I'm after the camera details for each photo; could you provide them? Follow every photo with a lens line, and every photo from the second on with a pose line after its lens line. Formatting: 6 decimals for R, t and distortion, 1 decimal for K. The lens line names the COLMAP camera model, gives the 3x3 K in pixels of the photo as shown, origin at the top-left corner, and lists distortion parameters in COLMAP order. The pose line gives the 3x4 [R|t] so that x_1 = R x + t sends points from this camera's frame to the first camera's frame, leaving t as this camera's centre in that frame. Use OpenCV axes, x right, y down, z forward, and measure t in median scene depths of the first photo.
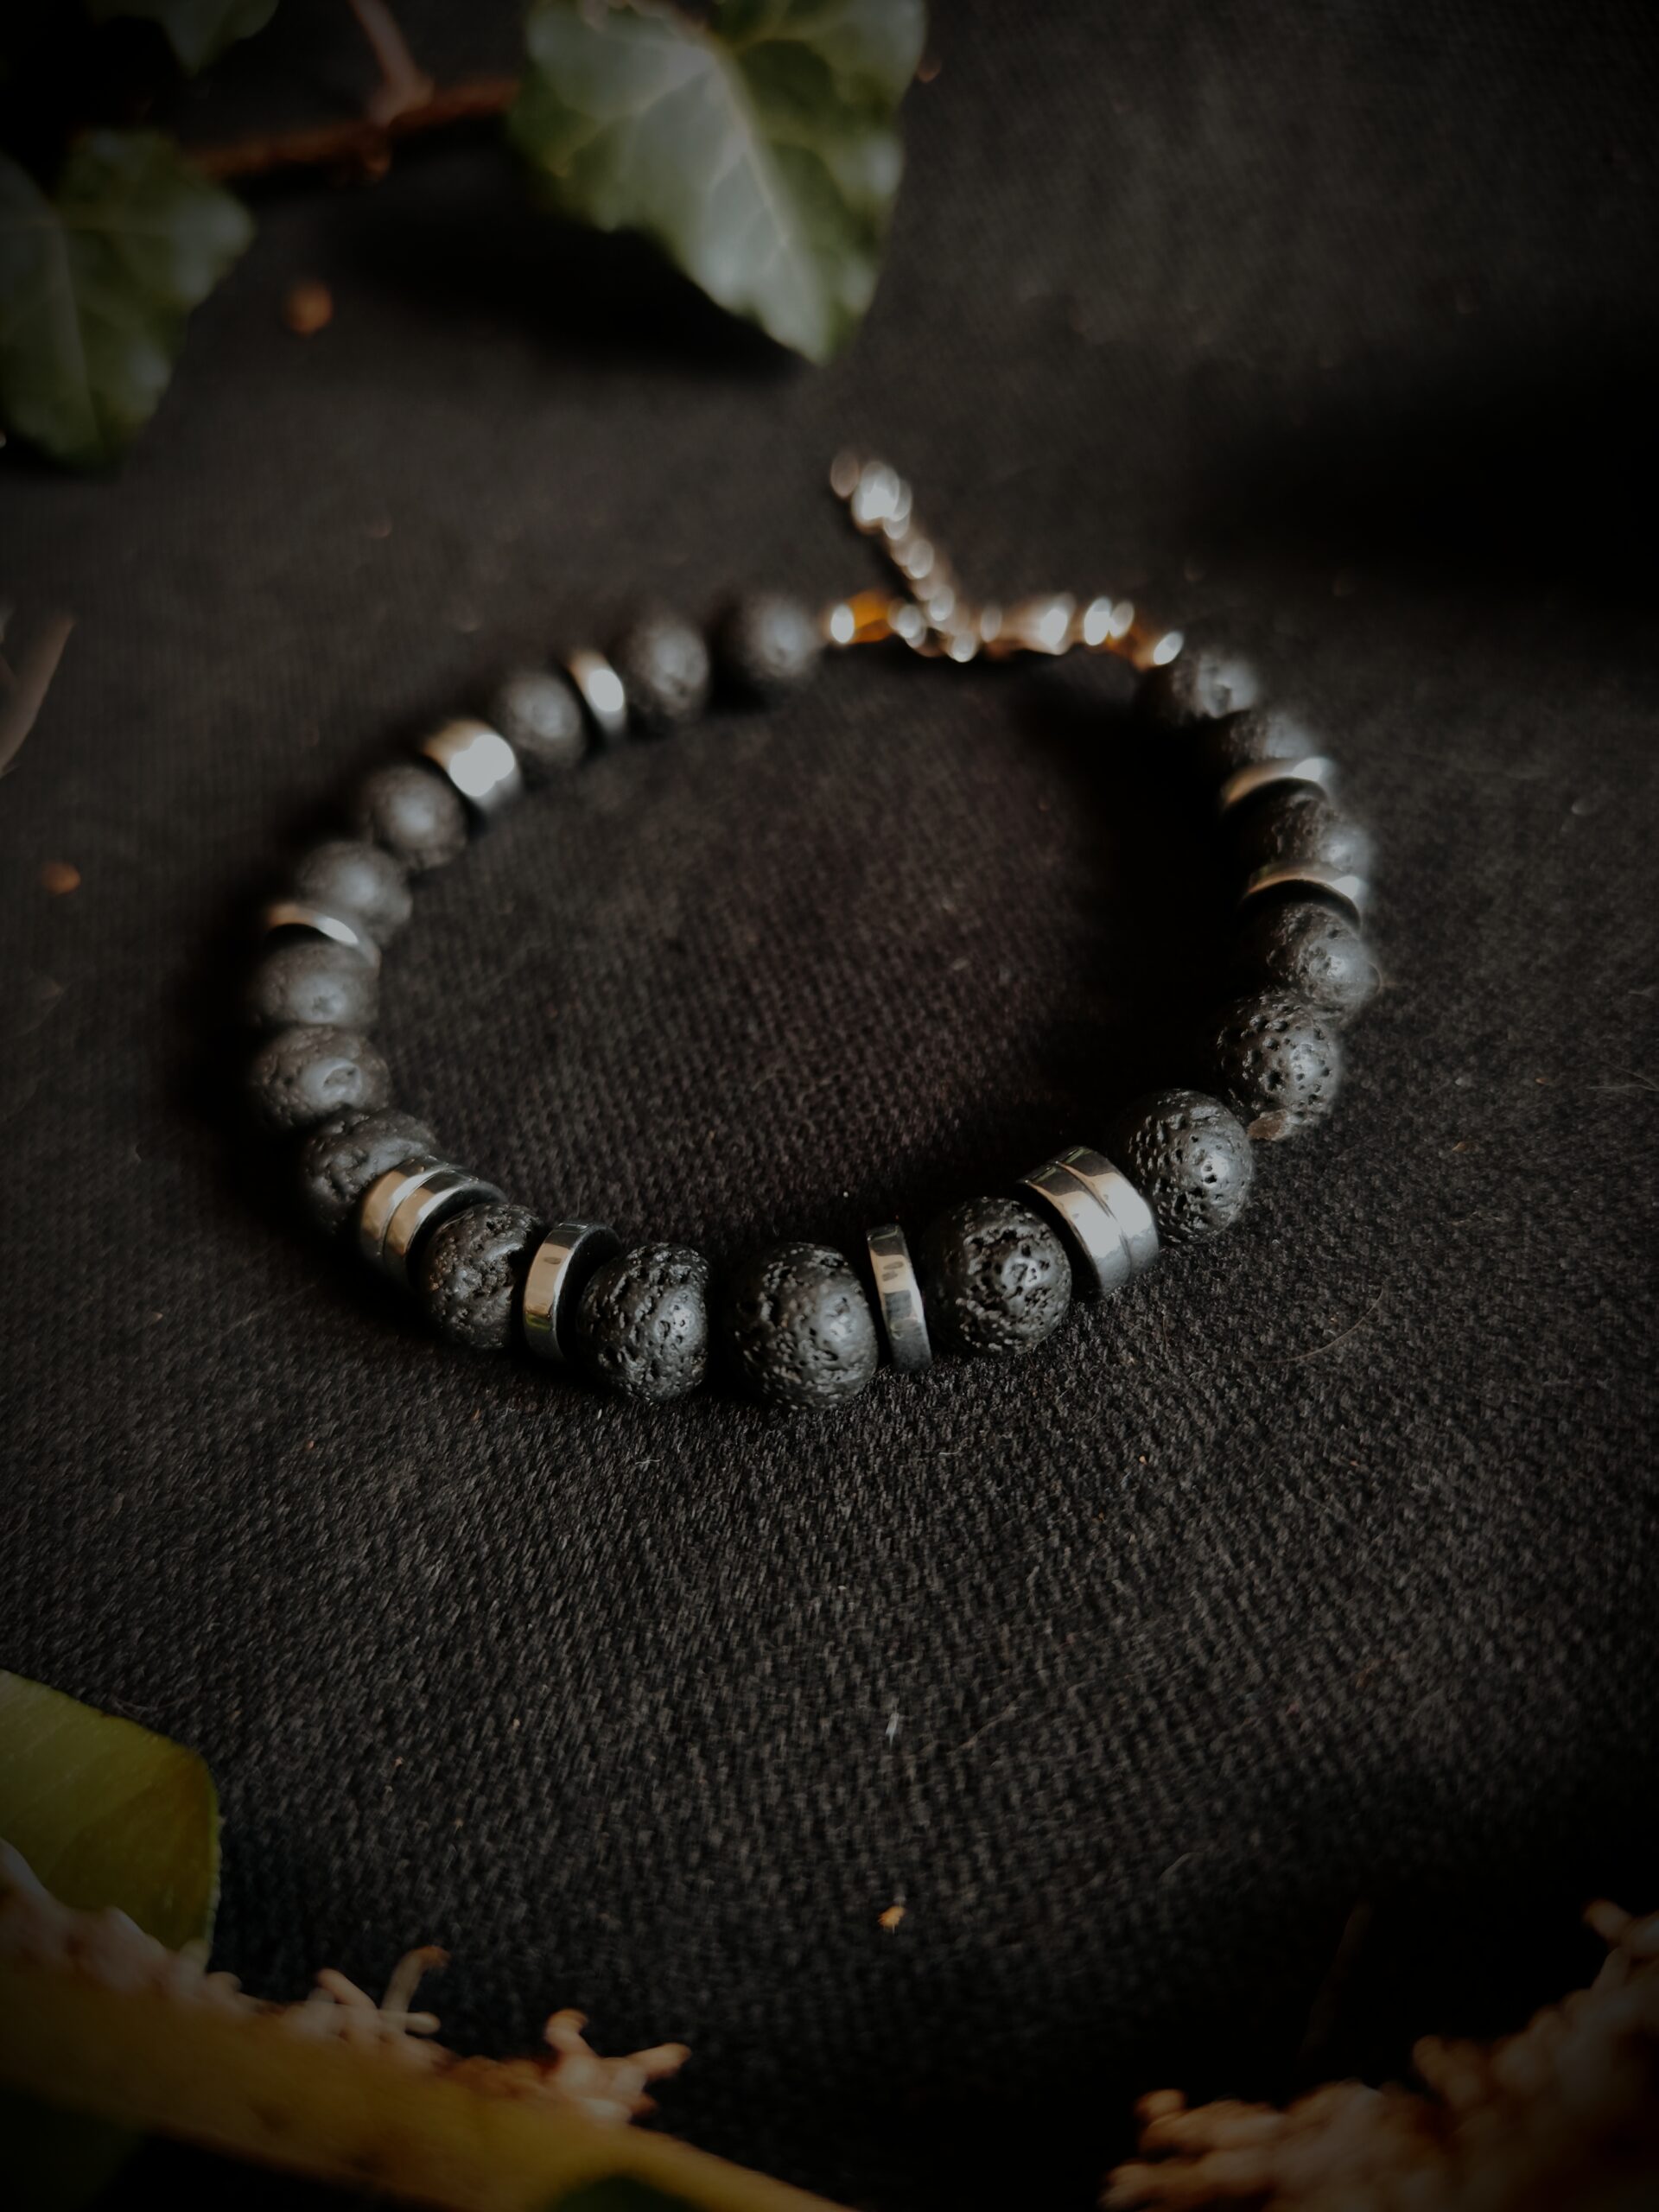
lens RADIAL K [[1661.4, 0, 829.5], [0, 1661.4, 1106.0], [0, 0, 1]] dist [-0.067788, 0.001905]
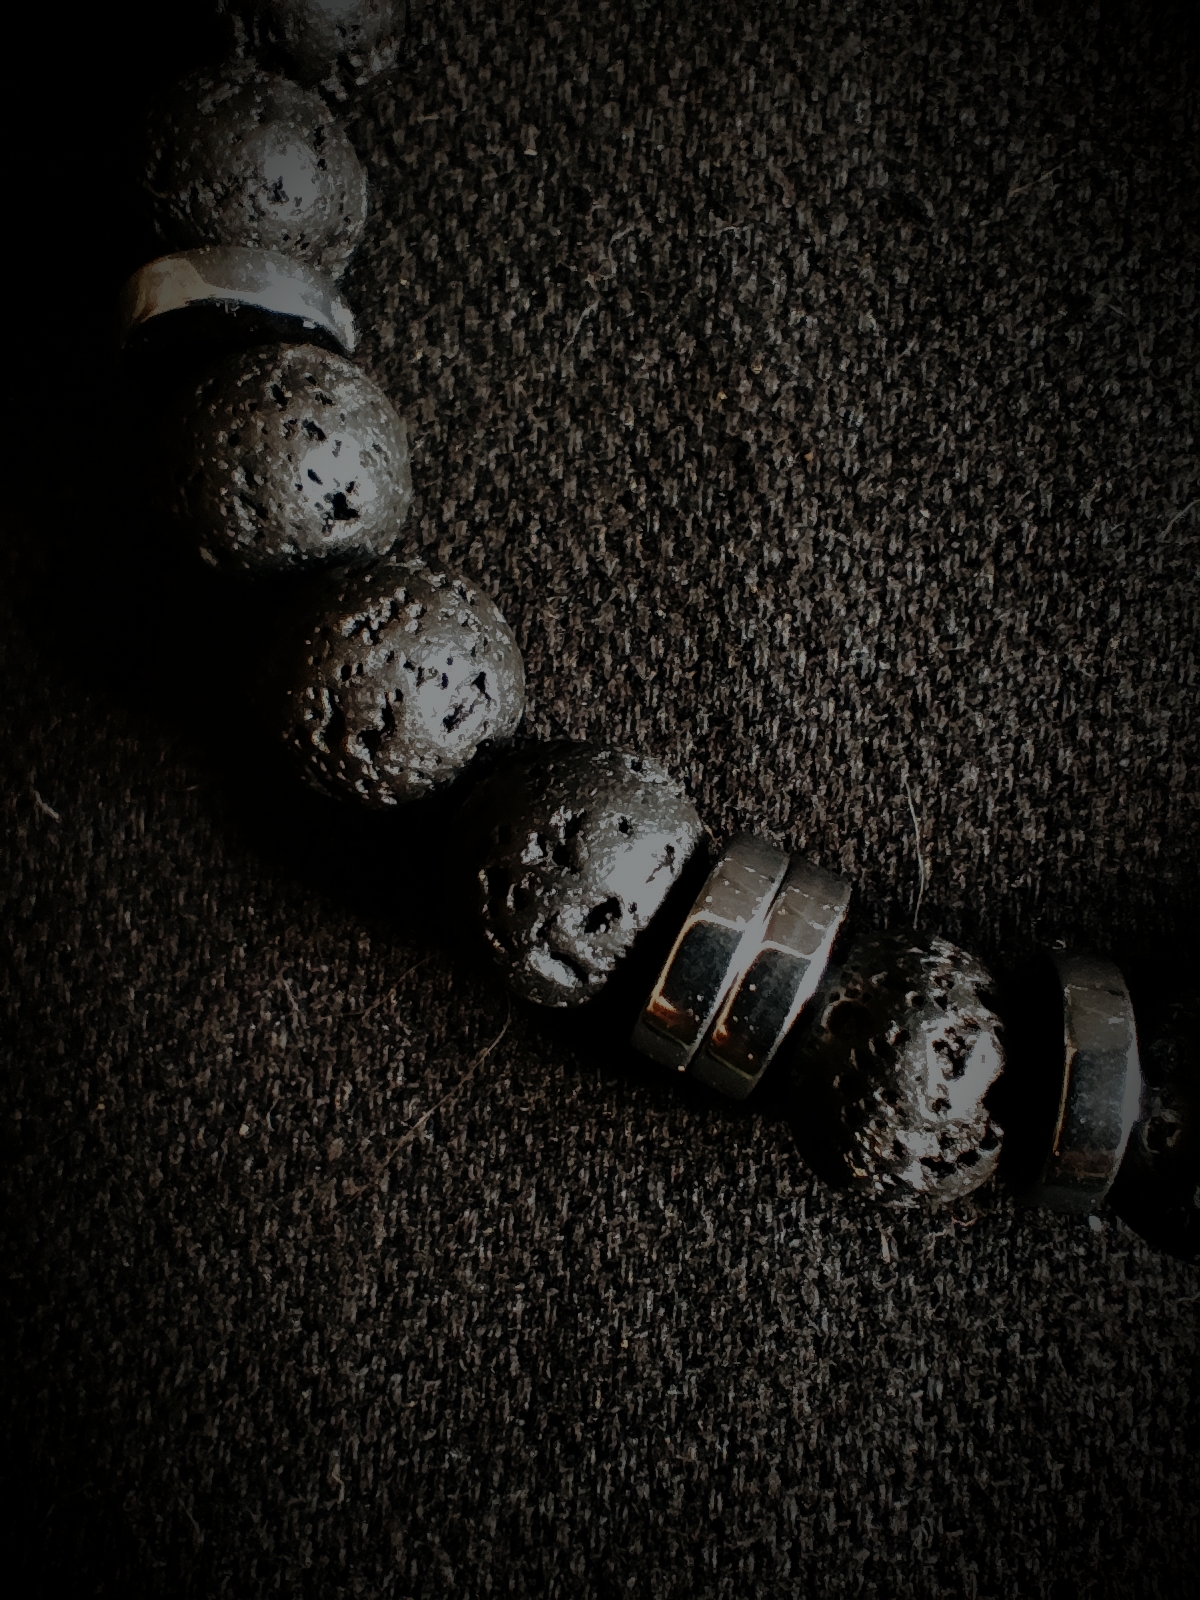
lens RADIAL K [[1211.8, 0, 603.7], [0, 1211.8, 807.7], [0, 0, 1]] dist [0.057007, -0.165745]
pose [[0.975717, -0.200132, 0.089018, -0.295847], [0.115033, 0.814048, 0.569292, -0.198849], [-0.186399, -0.545228, 0.817302, 0.673648]]
